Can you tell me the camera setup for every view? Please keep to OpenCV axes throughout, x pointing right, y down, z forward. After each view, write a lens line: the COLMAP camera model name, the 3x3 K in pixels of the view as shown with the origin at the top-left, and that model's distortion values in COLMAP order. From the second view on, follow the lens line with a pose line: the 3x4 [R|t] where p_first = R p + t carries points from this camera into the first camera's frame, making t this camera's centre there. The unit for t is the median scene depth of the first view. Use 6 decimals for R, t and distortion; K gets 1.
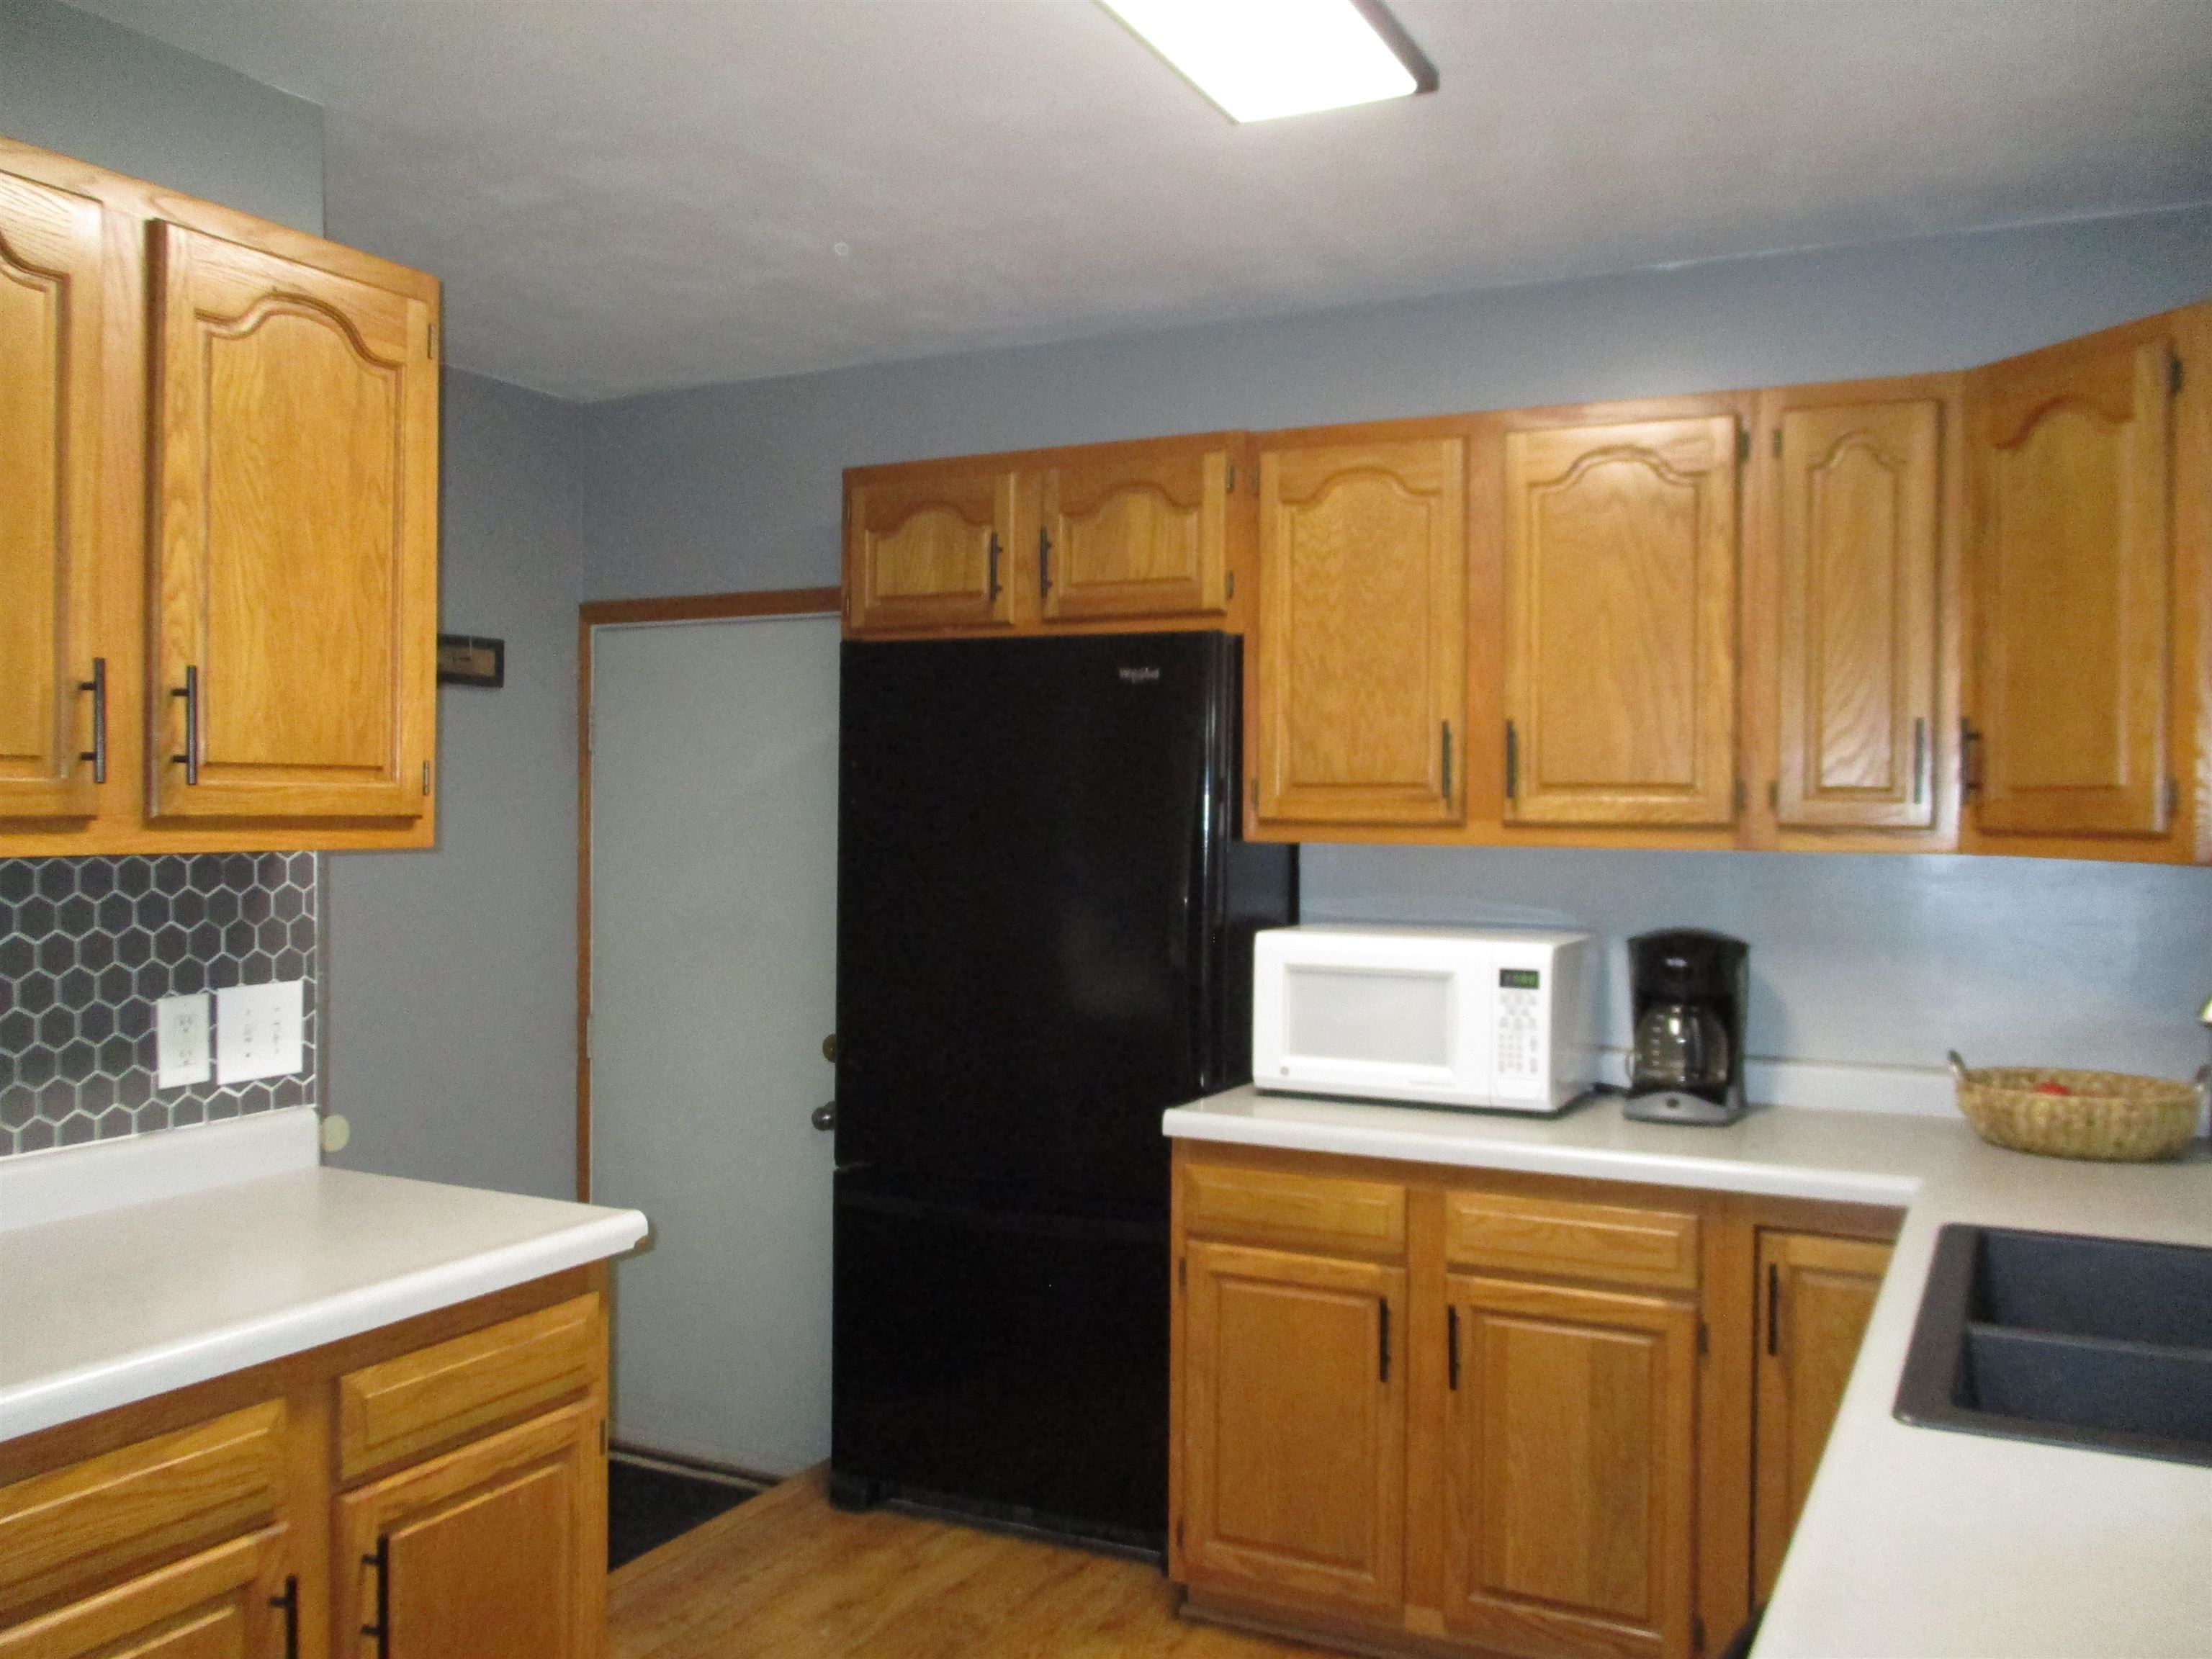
lens RADIAL K [[1871.4, 0, 1106.1], [0, 1871.4, 829.5], [0, 0, 1]] dist [-0.012025, 0.012848]
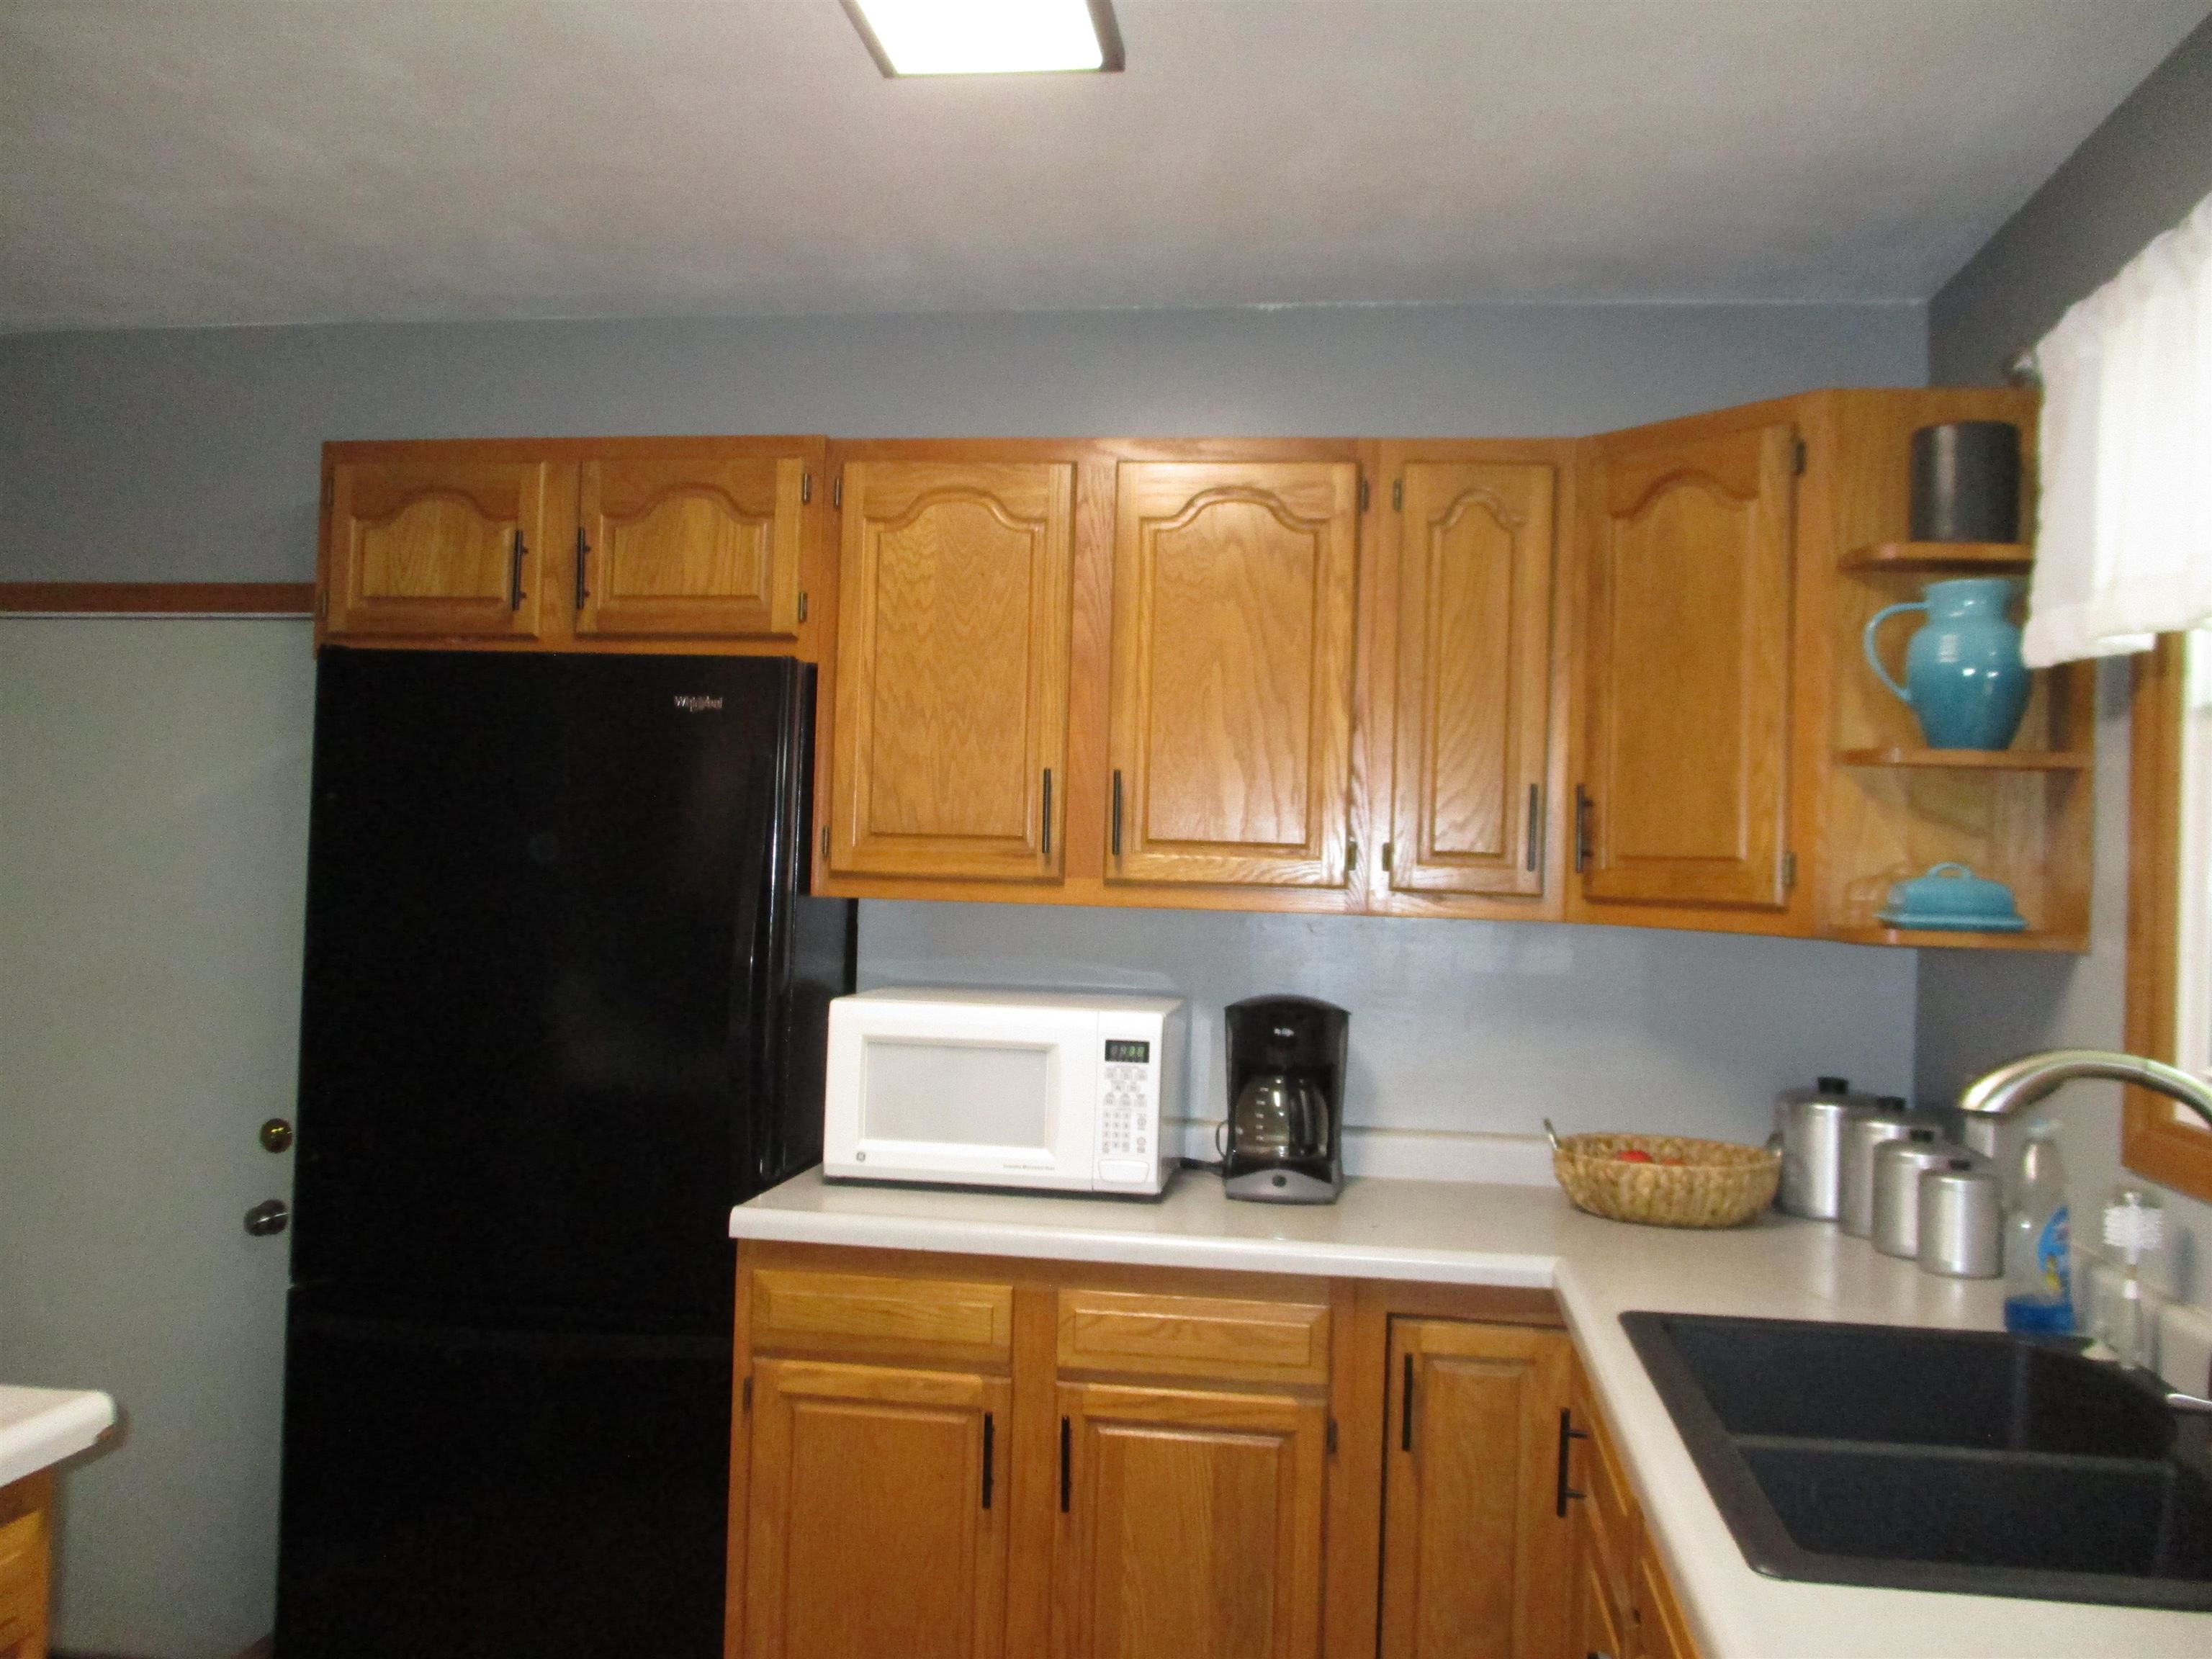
lens RADIAL K [[1871.4, 0, 1107.6], [0, 1871.4, 820.6], [0, 0, 1]] dist [-0.012025, 0.012848]
pose [[0.947815, 0.026583, 0.317712, -0.079547], [-0.017845, 0.999379, -0.030382, -0.005199], [-0.318322, 0.023127, 0.947700, 0.117792]]
